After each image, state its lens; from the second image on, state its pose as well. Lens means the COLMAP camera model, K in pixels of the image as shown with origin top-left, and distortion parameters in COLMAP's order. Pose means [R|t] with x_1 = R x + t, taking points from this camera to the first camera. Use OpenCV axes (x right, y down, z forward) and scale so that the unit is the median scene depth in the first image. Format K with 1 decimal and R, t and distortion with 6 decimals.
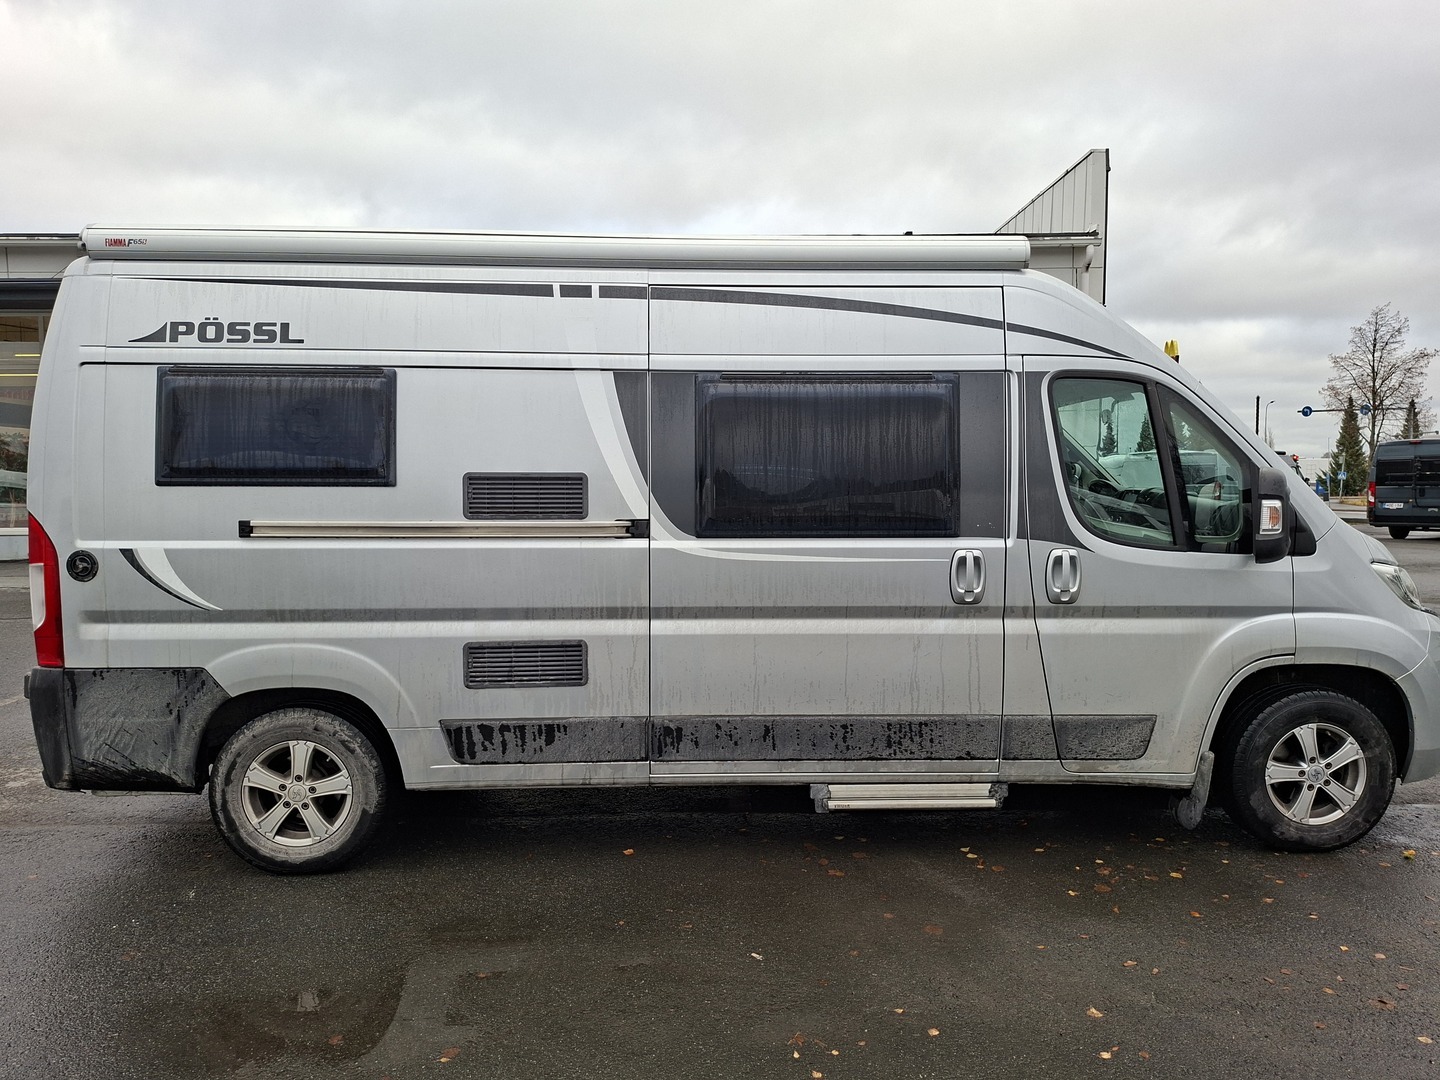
lens RADIAL K [[965.3, 0, 725.6], [0, 965.3, 545.3], [0, 0, 1]] dist [0.124214, -0.159505]
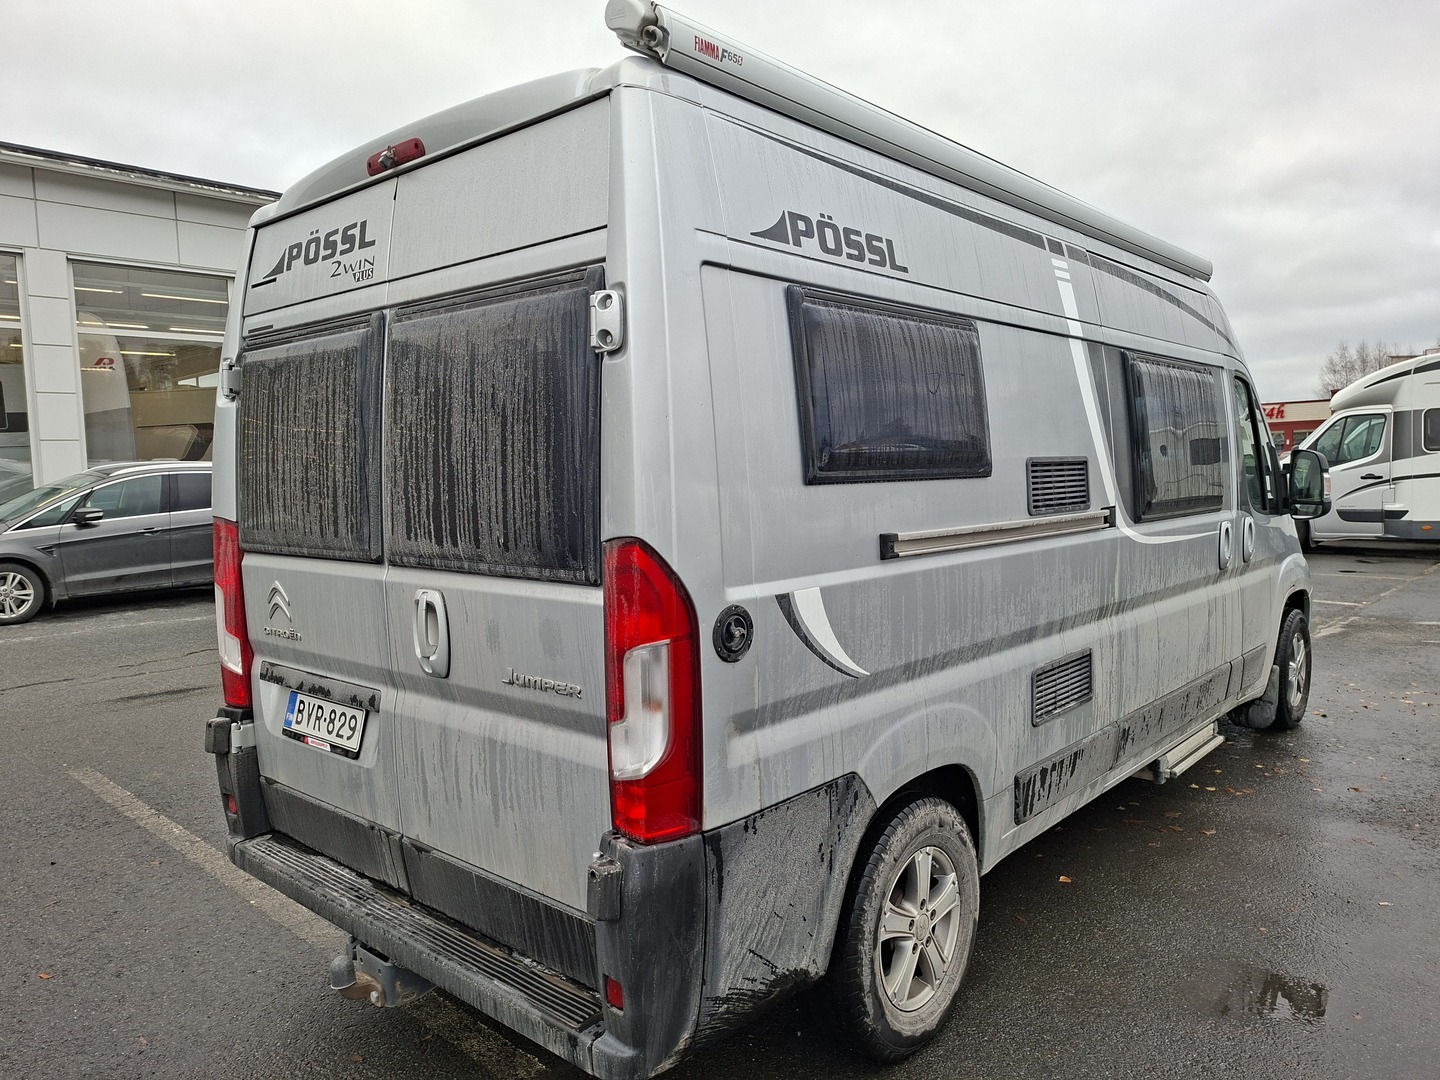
lens RADIAL K [[982.6, 0, 719.4], [0, 982.6, 532.8], [0, 0, 1]] dist [0.146653, -0.233506]
pose [[0.697028, -0.060272, 0.714506, -1.030034], [0.066469, 0.997602, 0.019310, -0.045655], [-0.713957, 0.034033, 0.699362, 0.611971]]
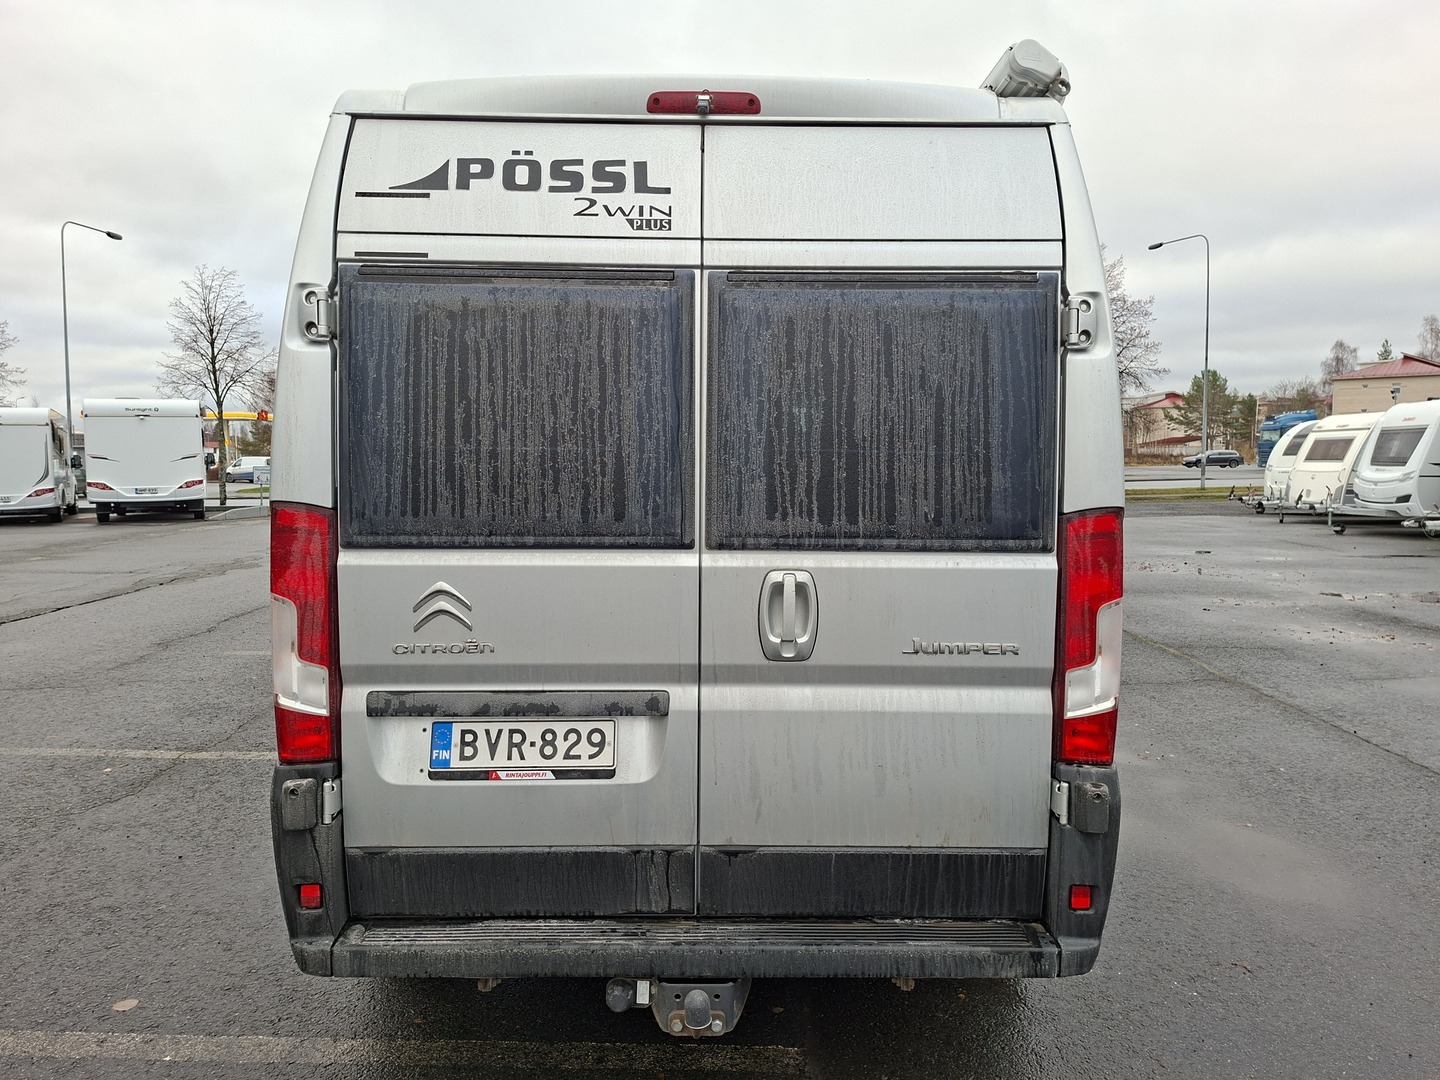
lens RADIAL K [[982.6, 0, 719.4], [0, 982.6, 532.8], [0, 0, 1]] dist [0.146653, -0.233506]
pose [[0.030018, -0.062300, 0.997606, -1.298711], [0.060030, 0.996367, 0.060417, -0.070931], [-0.997745, 0.058072, 0.033648, 1.180894]]
